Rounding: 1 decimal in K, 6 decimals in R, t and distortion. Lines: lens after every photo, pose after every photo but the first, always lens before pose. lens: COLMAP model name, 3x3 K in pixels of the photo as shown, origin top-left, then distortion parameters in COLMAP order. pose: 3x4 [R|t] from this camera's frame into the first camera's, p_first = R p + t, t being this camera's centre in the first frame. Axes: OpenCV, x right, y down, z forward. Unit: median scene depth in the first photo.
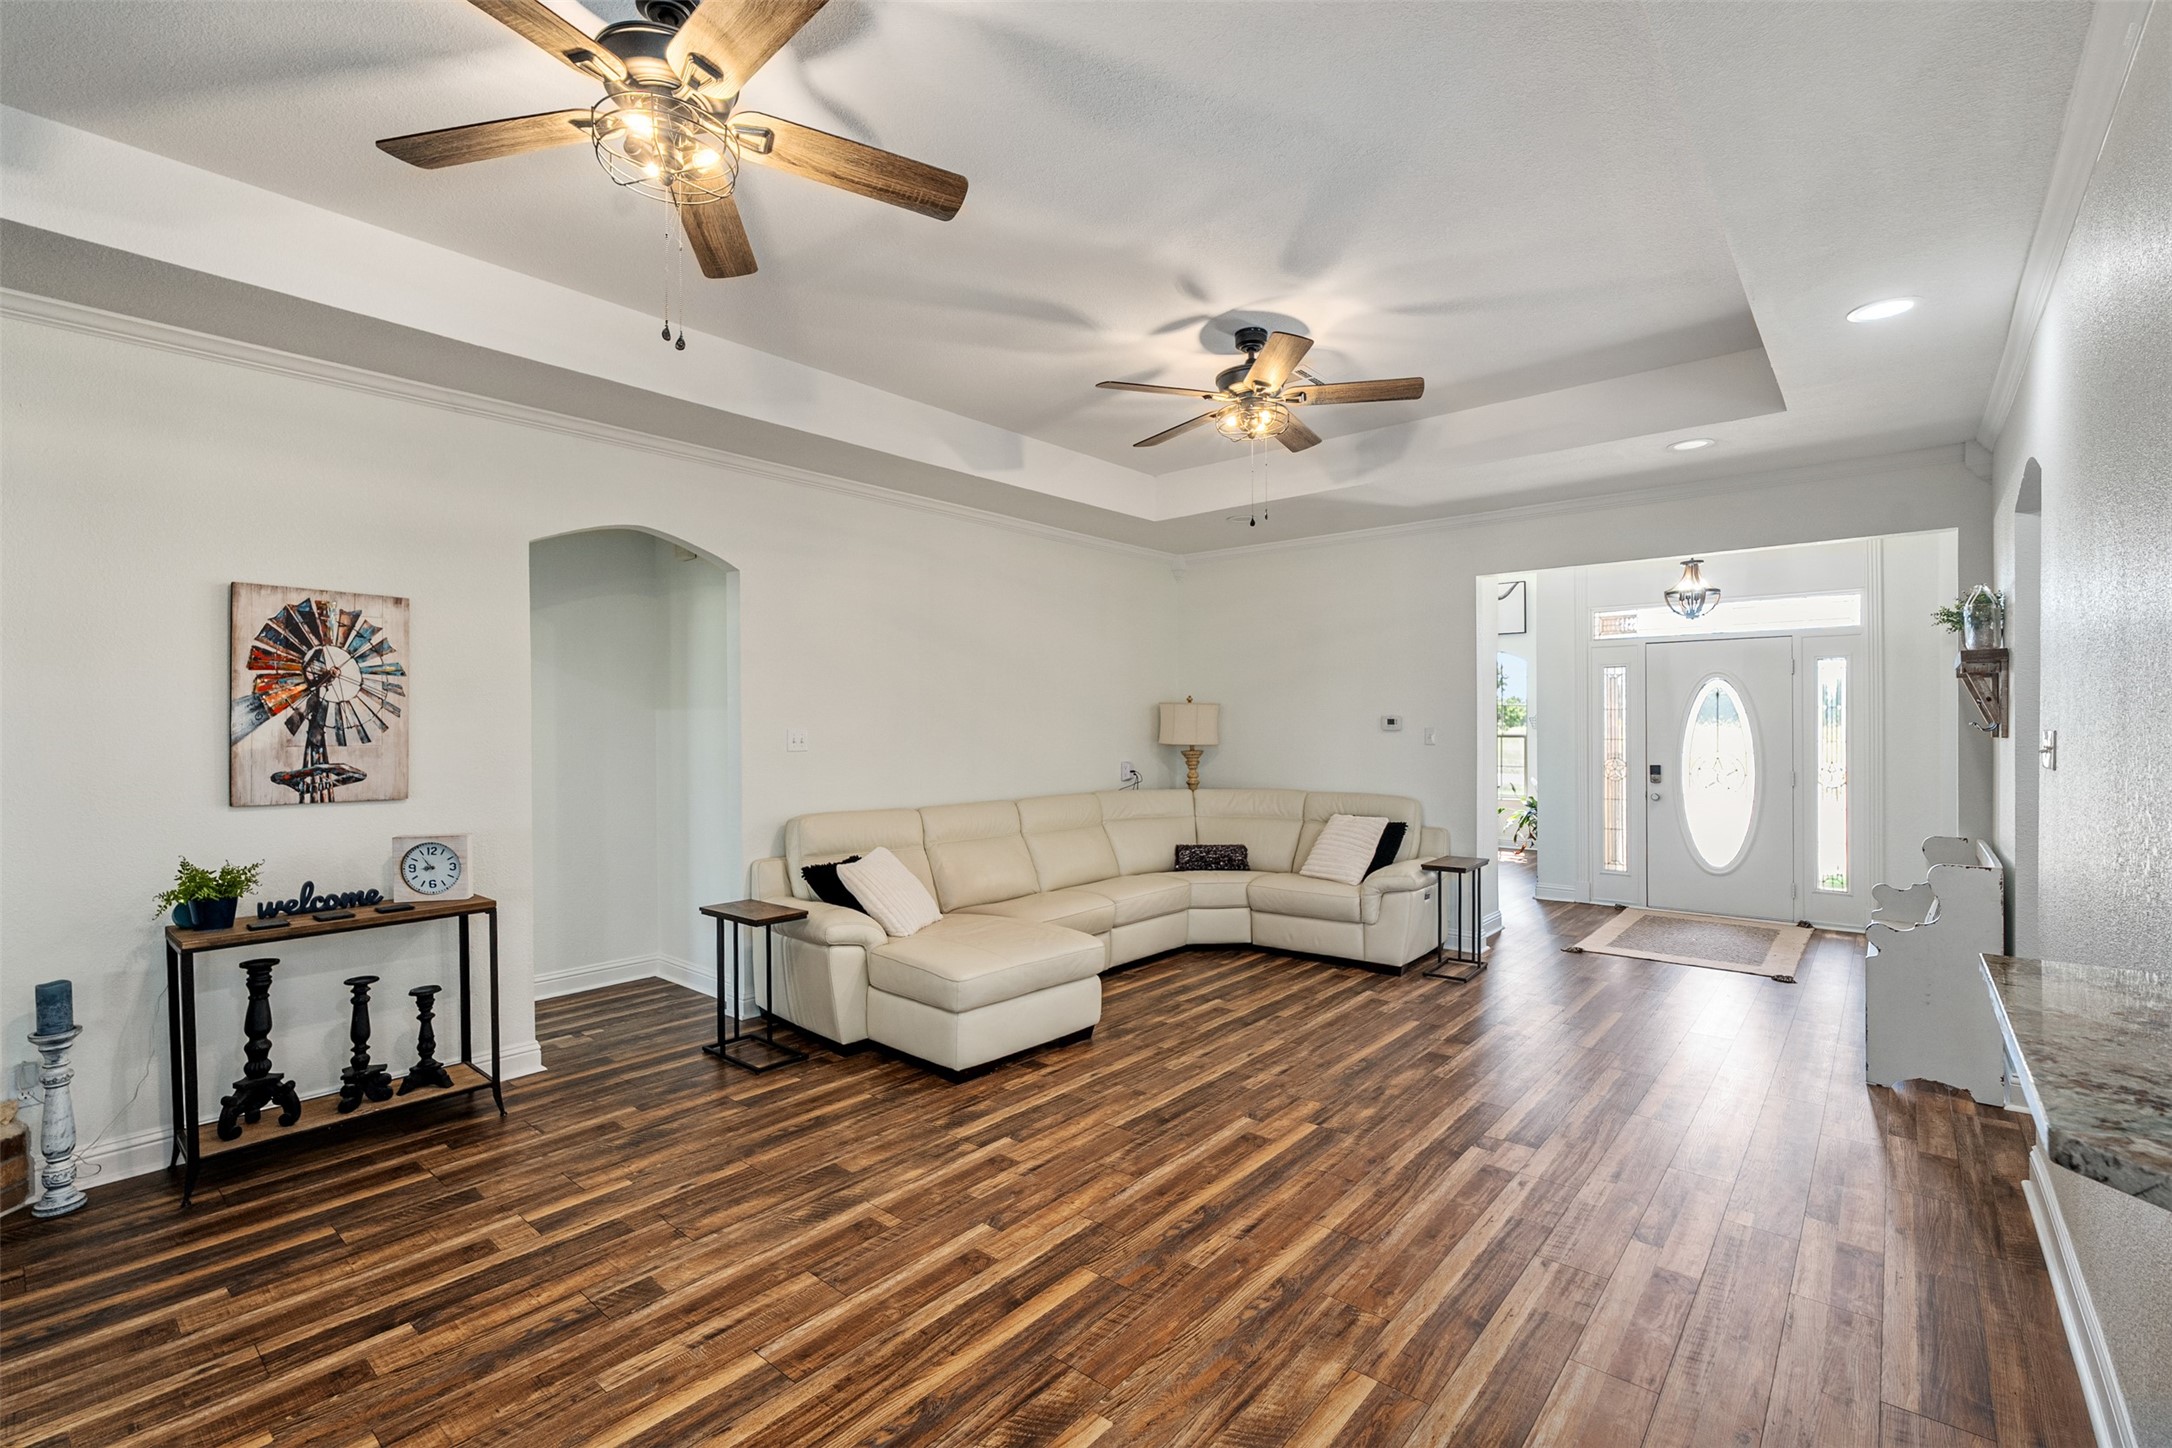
lens RADIAL K [[953.9, 0, 1090.5], [0, 953.9, 730.0], [0, 0, 1]] dist [-0.001501, -0.000240]
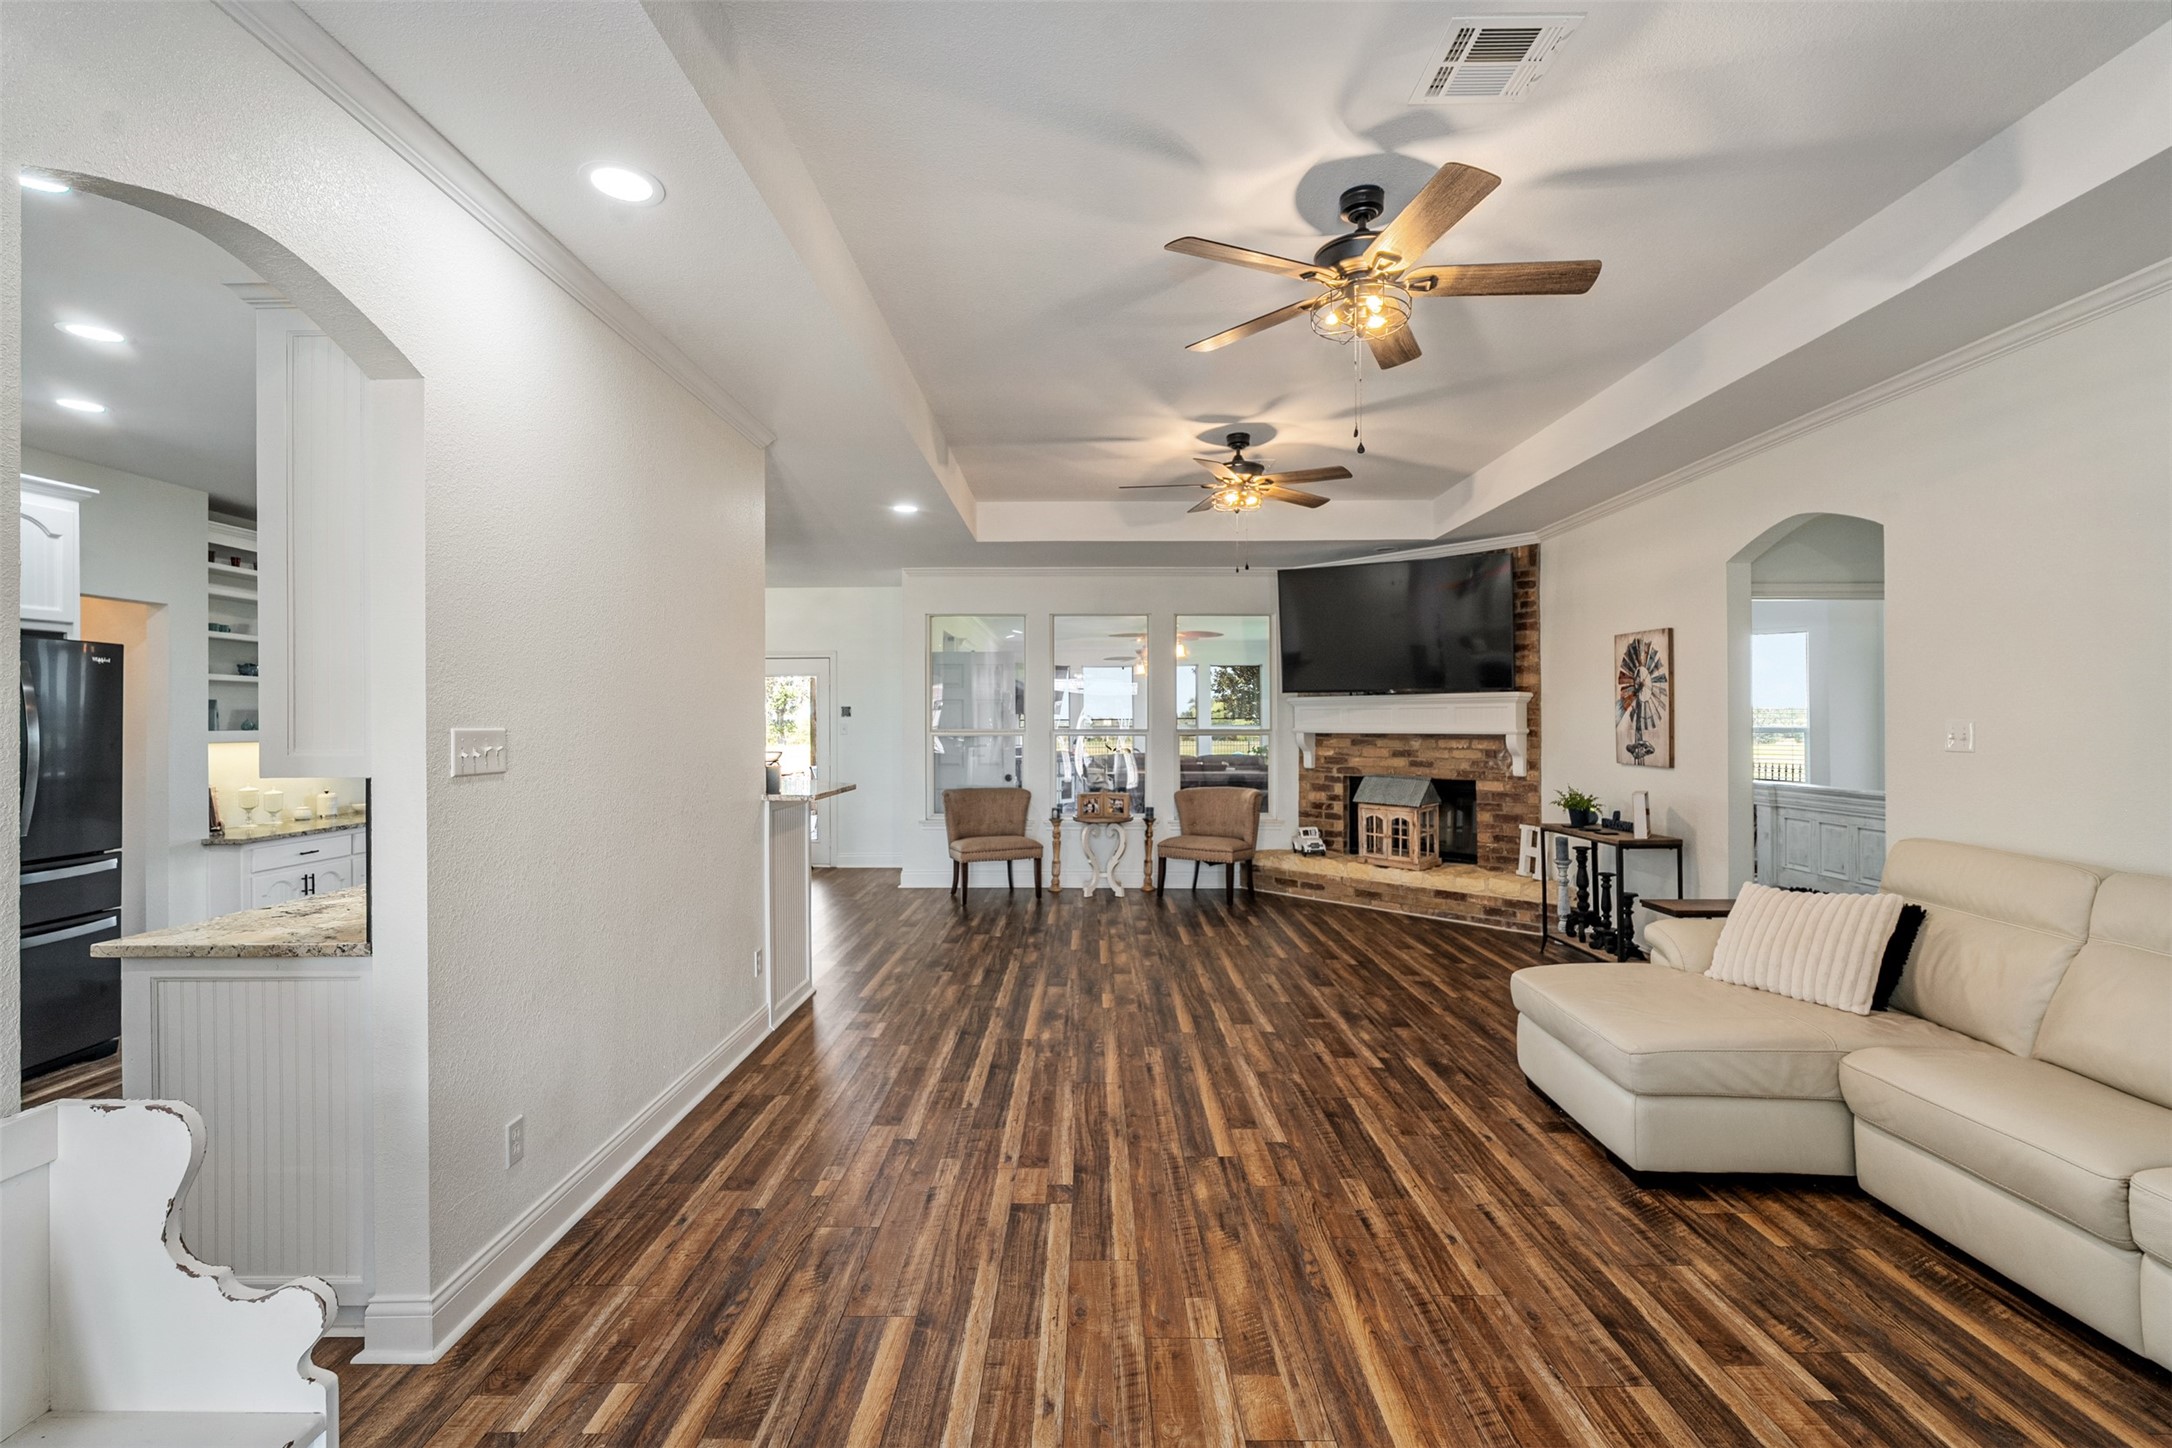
lens RADIAL K [[953.5, 0, 1086.9], [0, 953.5, 718.0], [0, 0, 1]] dist [-0.002340, -0.000197]
pose [[-0.765275, 0.003023, -0.643697, 0.954354], [0.002705, 0.999995, 0.001481, -0.007947], [0.643698, -0.000608, -0.765279, 1.672786]]
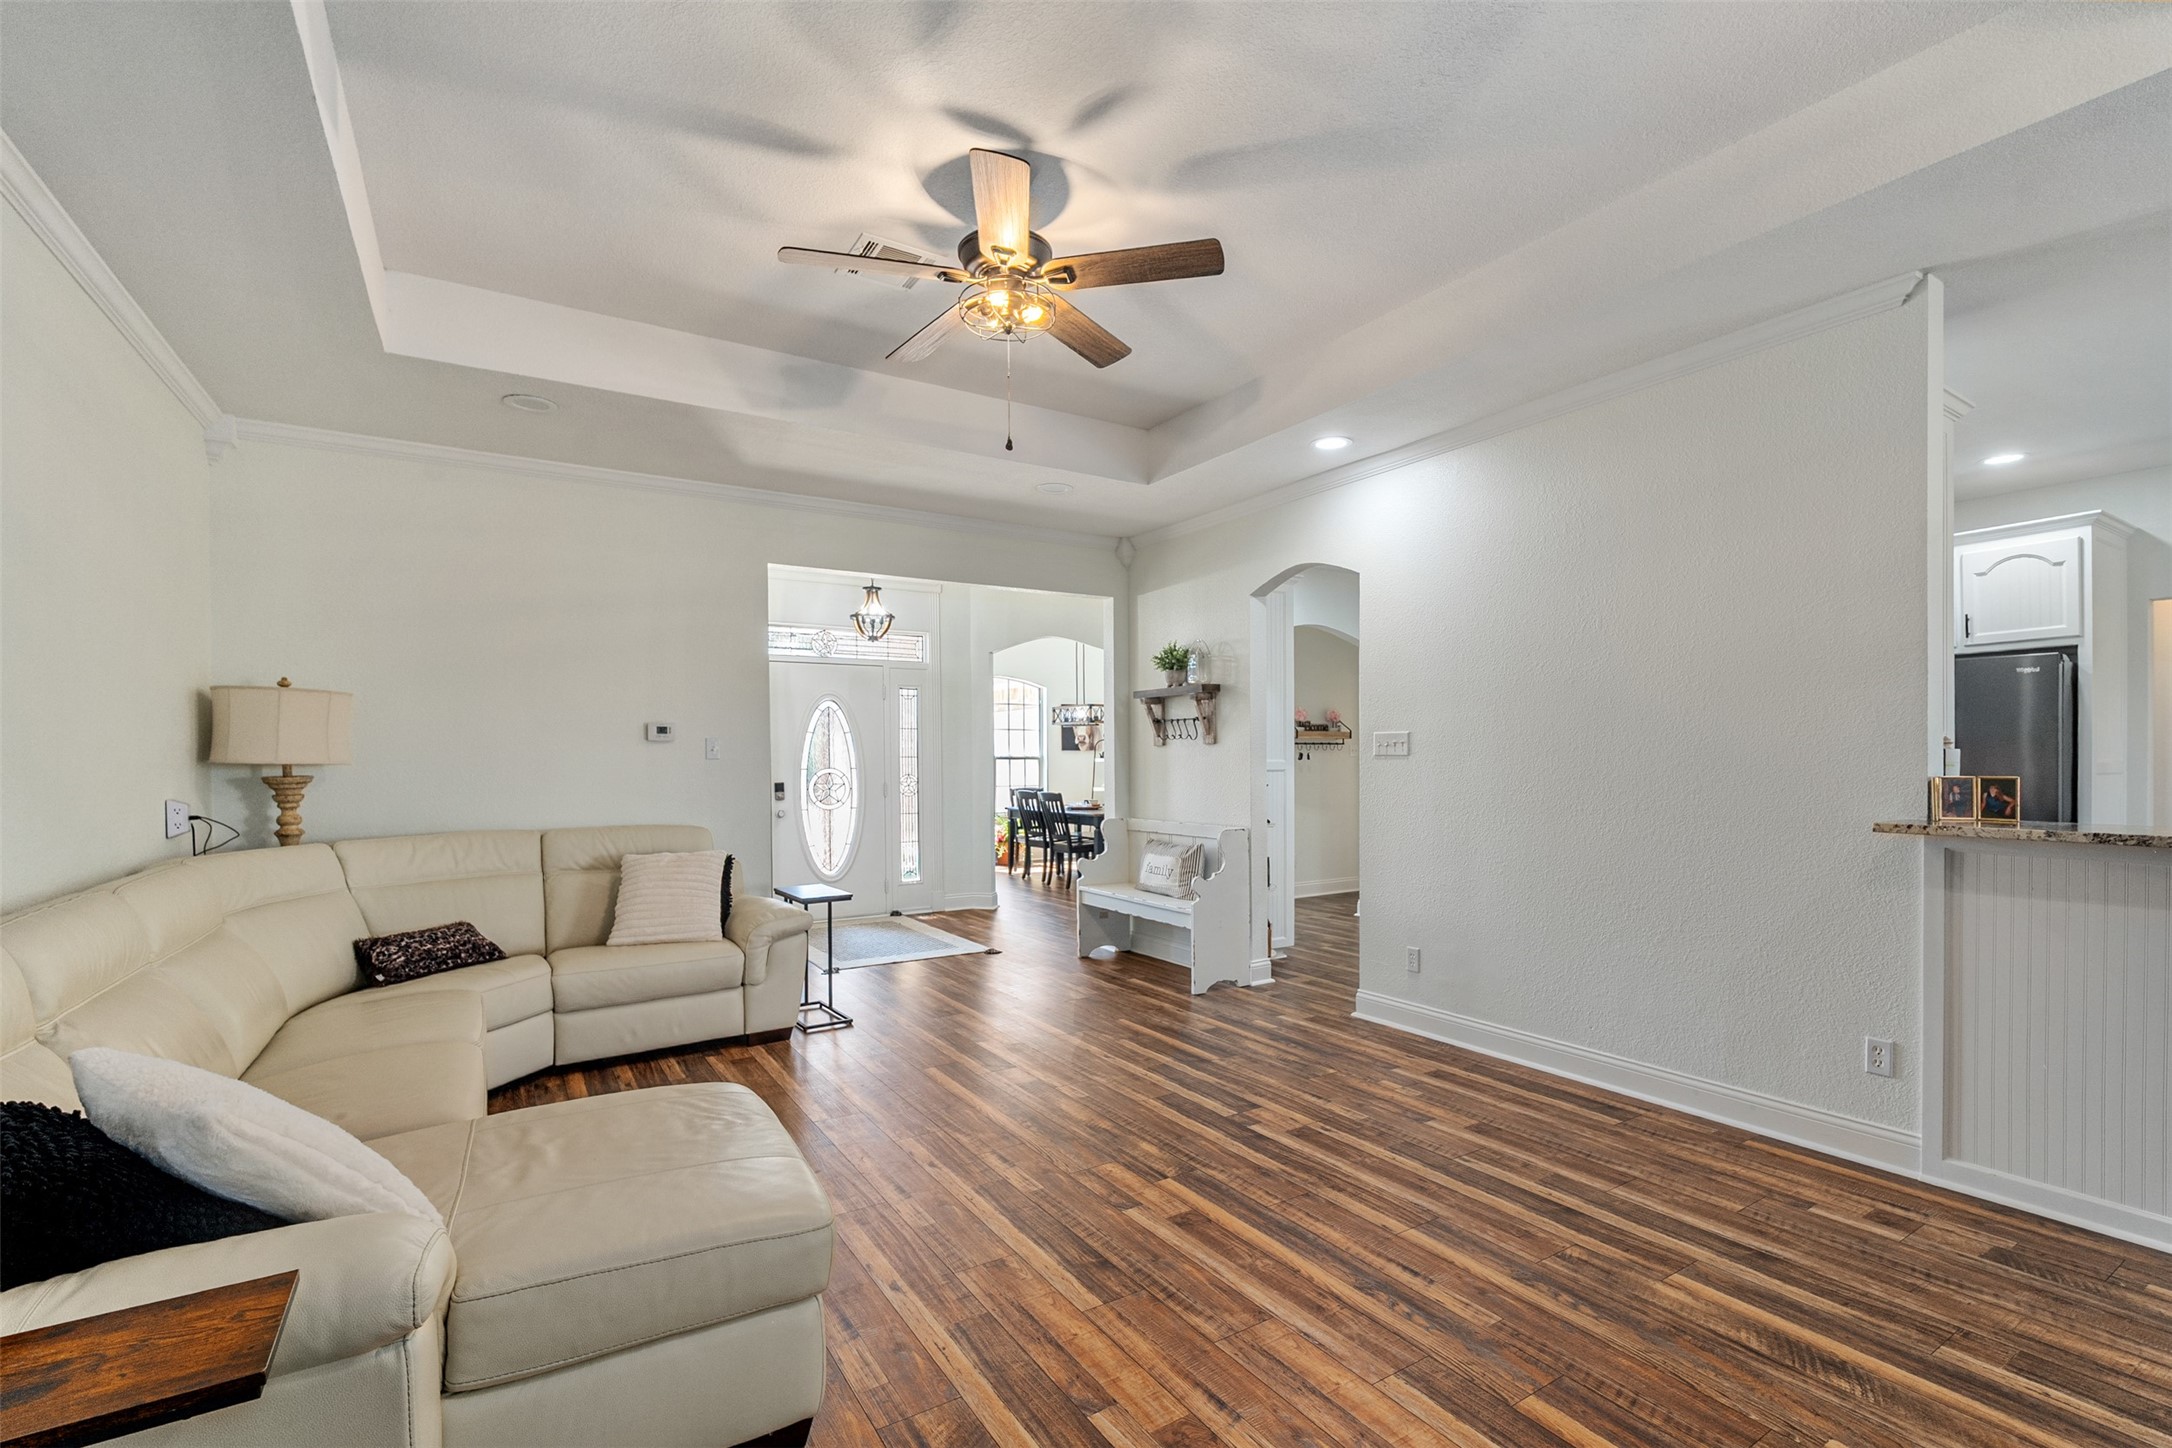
lens RADIAL K [[967.2, 0, 1099.4], [0, 967.2, 768.5], [0, 0, 1]] dist [-0.003174, -0.000469]
pose [[0.296736, -0.009635, 0.954911, -0.632580], [0.009043, 0.999933, 0.007279, 0.038569], [-0.954917, 0.006475, 0.296803, 0.824602]]
